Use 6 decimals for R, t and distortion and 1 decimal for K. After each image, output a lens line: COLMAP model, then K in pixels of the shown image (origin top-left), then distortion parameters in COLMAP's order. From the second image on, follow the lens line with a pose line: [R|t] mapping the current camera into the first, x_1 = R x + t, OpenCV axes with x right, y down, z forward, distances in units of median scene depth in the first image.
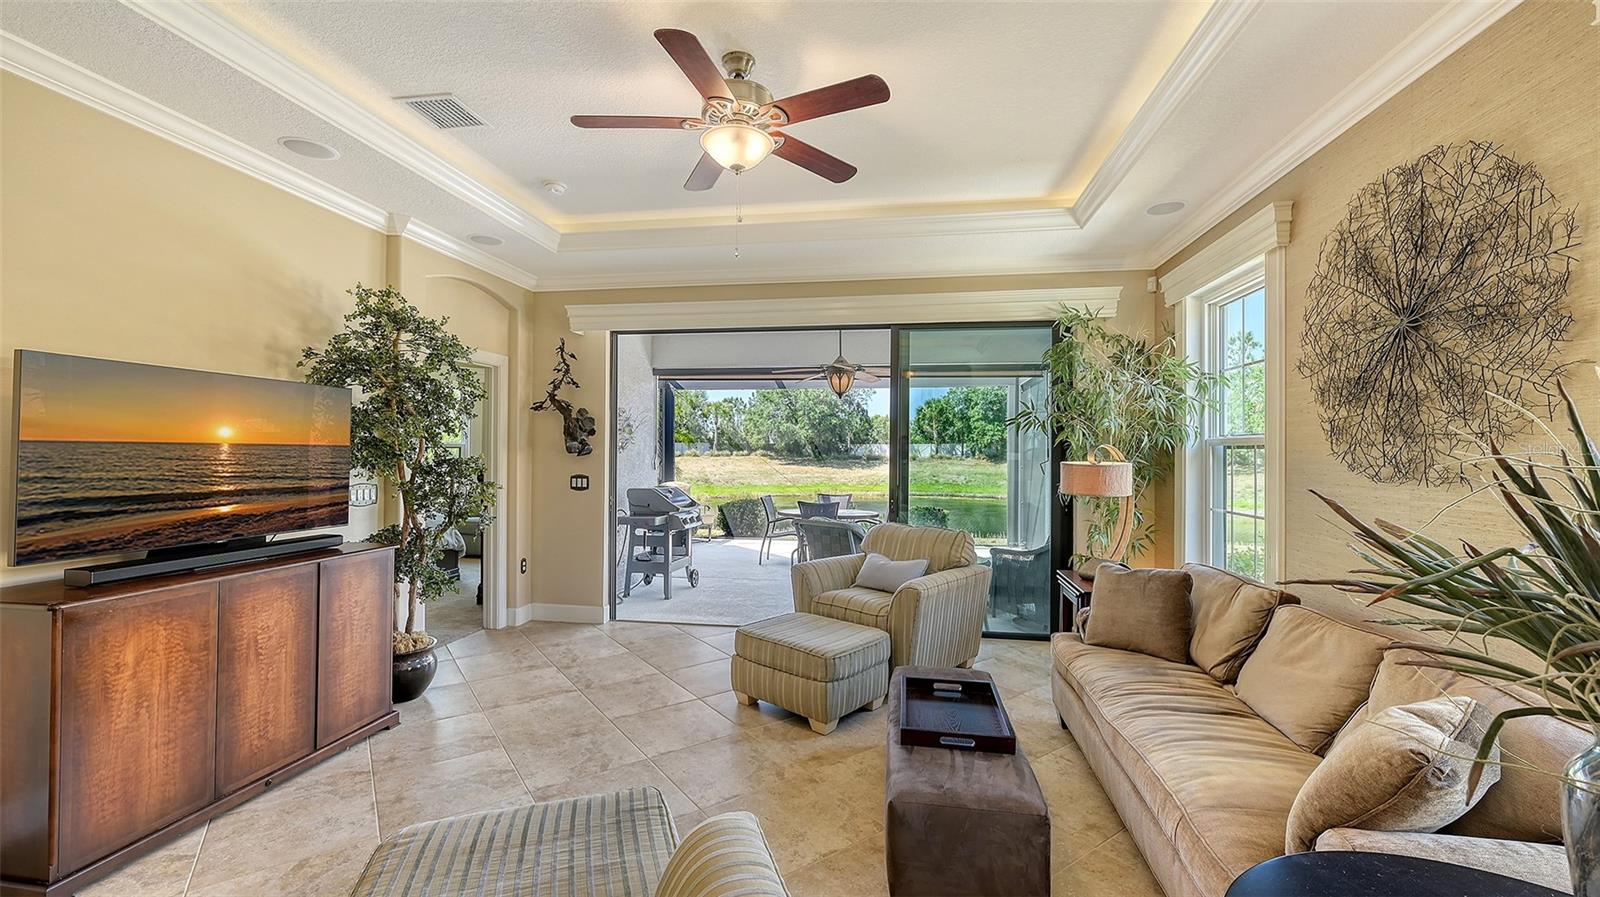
lens RADIAL K [[650.9, 0, 800.0], [0, 650.9, 442.0], [0, 0, 1]] dist [0.002382, -0.000684]
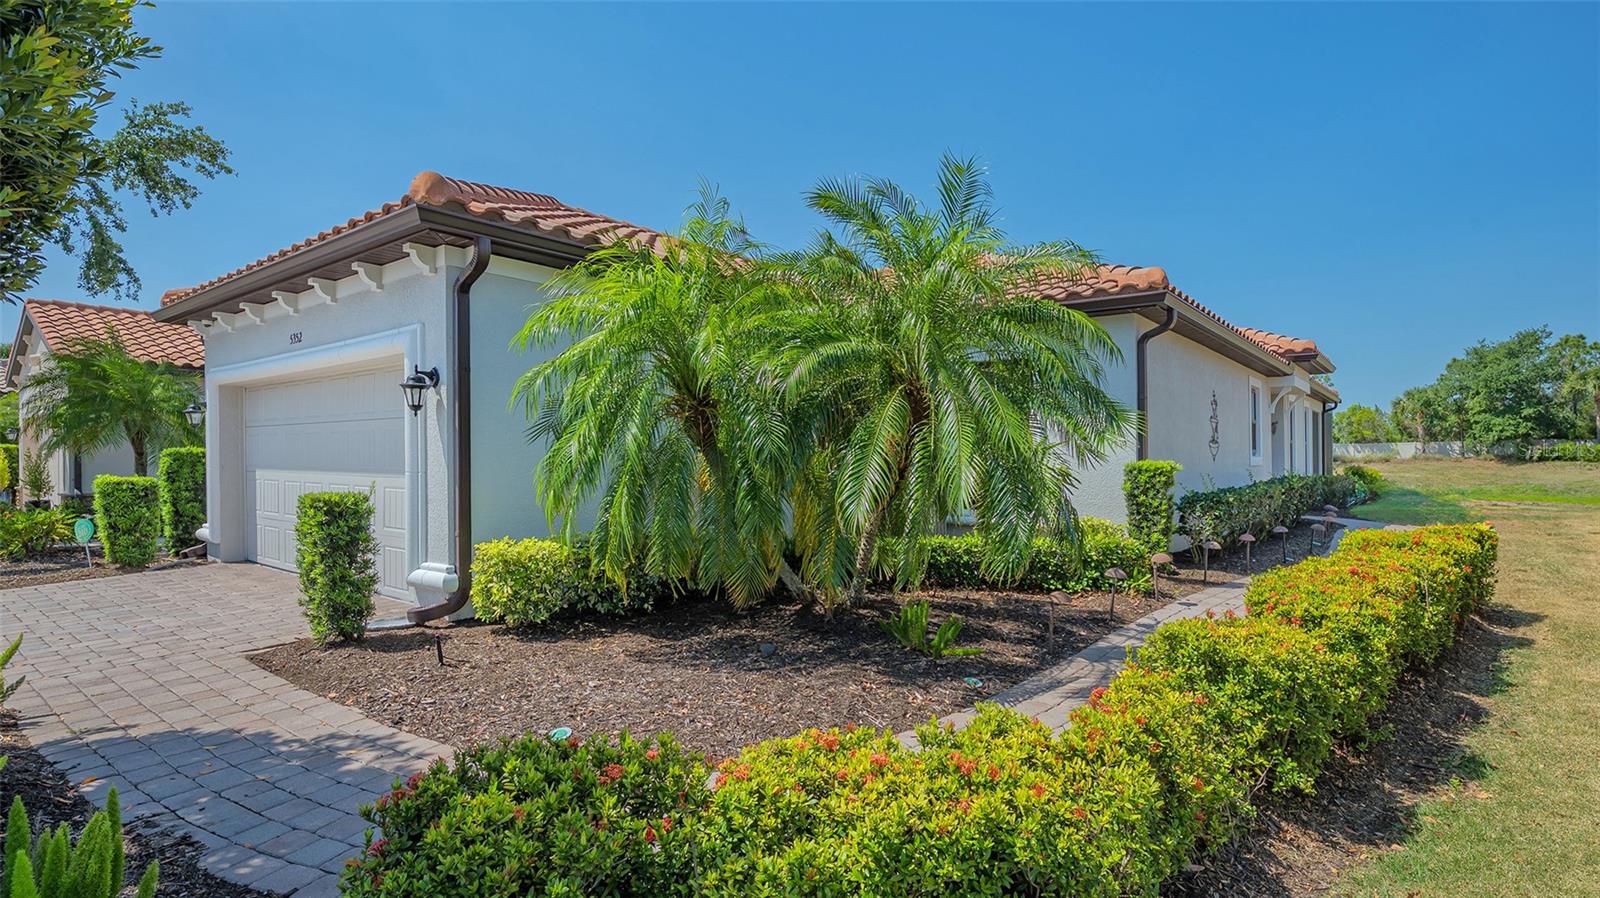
lens RADIAL K [[785.4, 0, 807.5], [0, 785.4, 452.6], [0, 0, 1]] dist [0.003480, 0.001935]
pose [[0.867561, -0.009427, -0.497241, 0.389523], [0.013850, 0.999891, 0.005208, 0.001125], [0.497138, -0.011405, 0.867597, -3.680324]]
